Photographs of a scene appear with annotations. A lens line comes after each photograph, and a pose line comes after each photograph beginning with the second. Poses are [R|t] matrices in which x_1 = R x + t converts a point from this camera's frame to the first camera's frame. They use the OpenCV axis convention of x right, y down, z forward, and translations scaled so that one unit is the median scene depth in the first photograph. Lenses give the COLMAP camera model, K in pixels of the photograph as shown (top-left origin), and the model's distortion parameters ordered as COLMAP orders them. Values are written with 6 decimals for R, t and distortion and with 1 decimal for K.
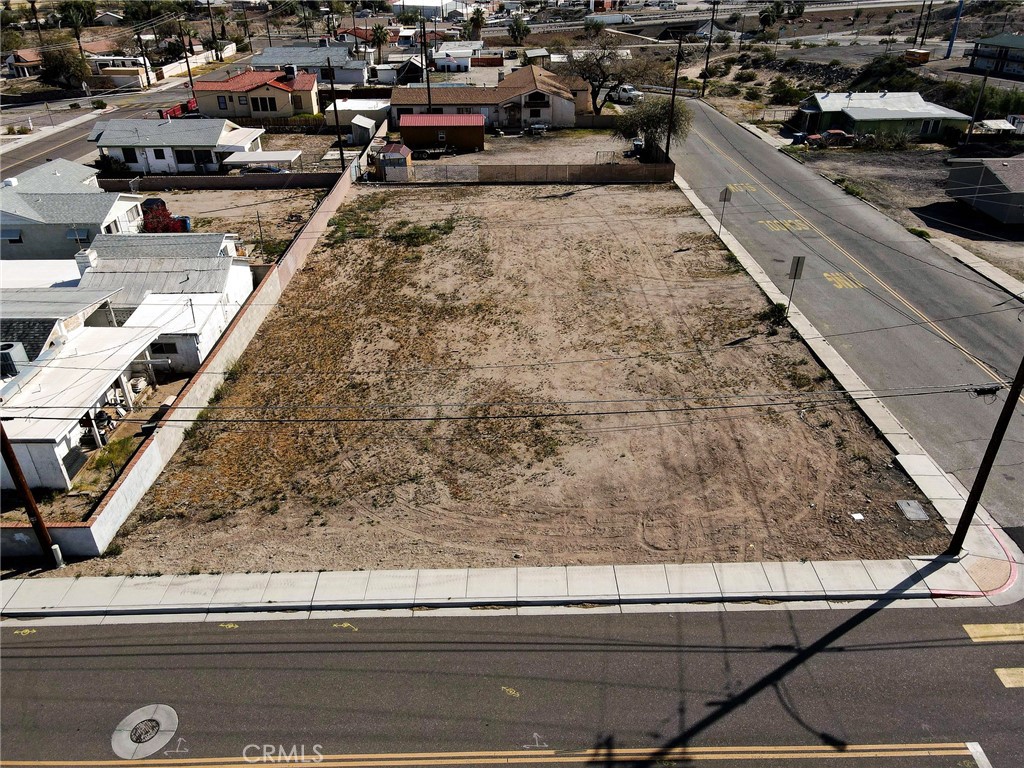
lens RADIAL K [[751.4, 0, 510.4], [0, 751.4, 384.5], [0, 0, 1]] dist [0.006851, 0.009289]
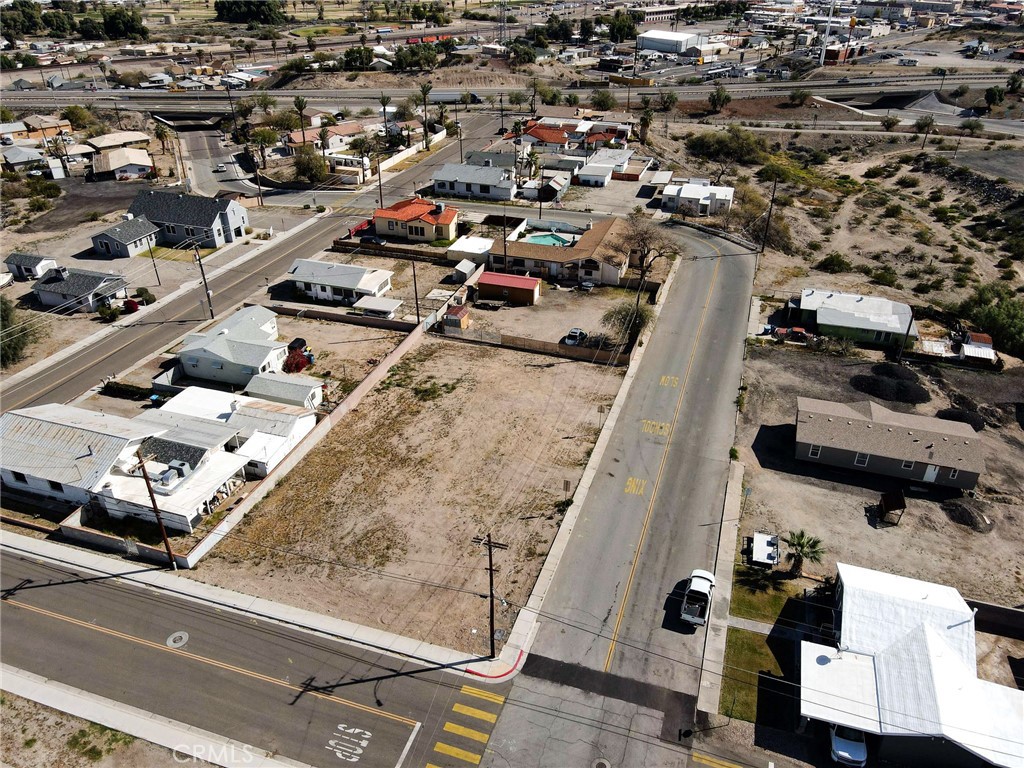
lens RADIAL K [[753.2, 0, 510.1], [0, 753.2, 384.8], [0, 0, 1]] dist [-0.008319, 0.035934]
pose [[0.944998, 0.171738, -0.278362, 0.539722], [-0.168391, 0.985060, 0.036080, -0.328796], [0.280399, 0.012778, 0.959798, -0.575227]]
